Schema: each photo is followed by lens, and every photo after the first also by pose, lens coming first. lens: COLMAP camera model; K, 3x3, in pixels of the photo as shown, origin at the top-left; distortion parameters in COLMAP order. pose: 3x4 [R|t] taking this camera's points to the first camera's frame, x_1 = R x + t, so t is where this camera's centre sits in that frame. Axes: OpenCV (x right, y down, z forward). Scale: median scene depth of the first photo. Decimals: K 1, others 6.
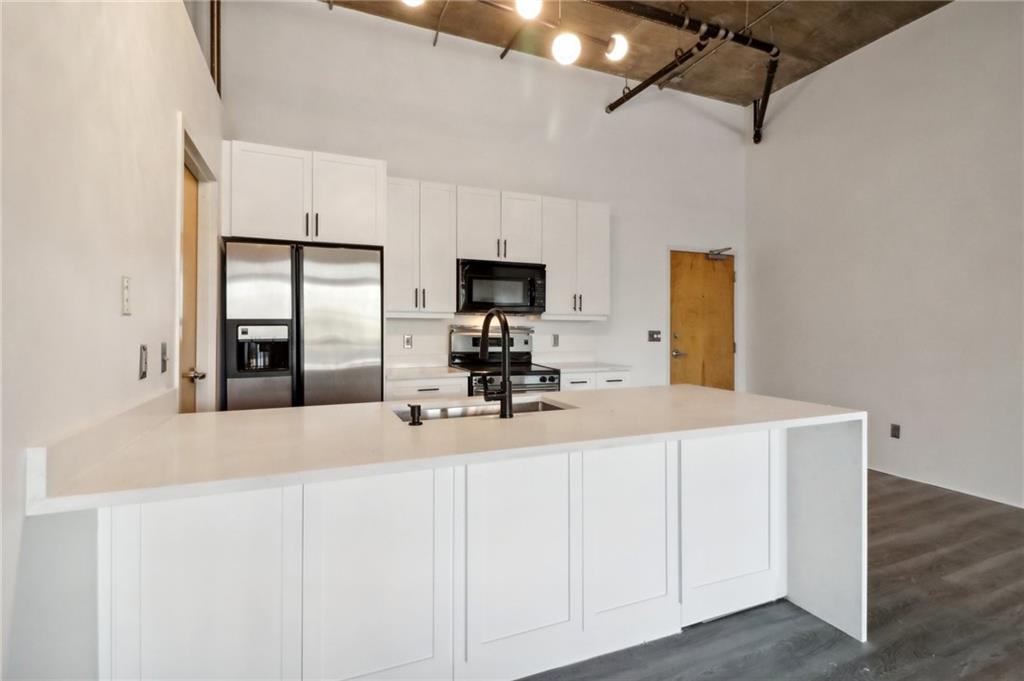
lens RADIAL K [[482.0, 0, 516.6], [0, 482.0, 332.7], [0, 0, 1]] dist [0.004483, -0.002754]
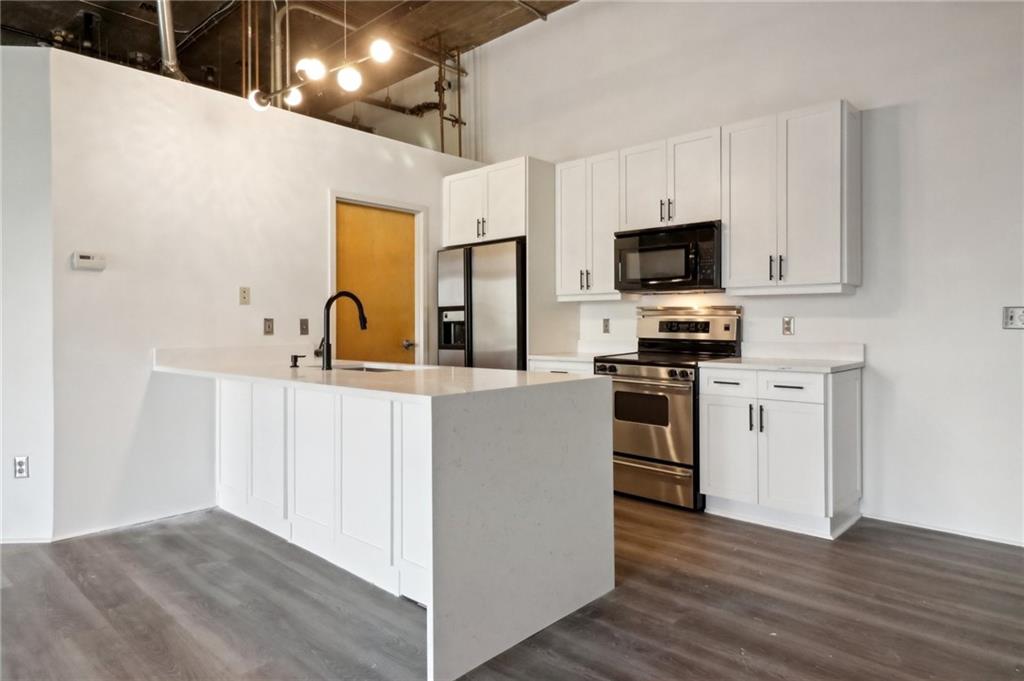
lens RADIAL K [[619.5, 0, 512.9], [0, 619.5, 330.6], [0, 0, 1]] dist [0.019932, -0.000084]
pose [[0.402425, 0.006494, -0.915430, 0.877563], [-0.002144, 0.999979, 0.006151, 0.022559], [0.915451, -0.000512, 0.402430, 0.367041]]
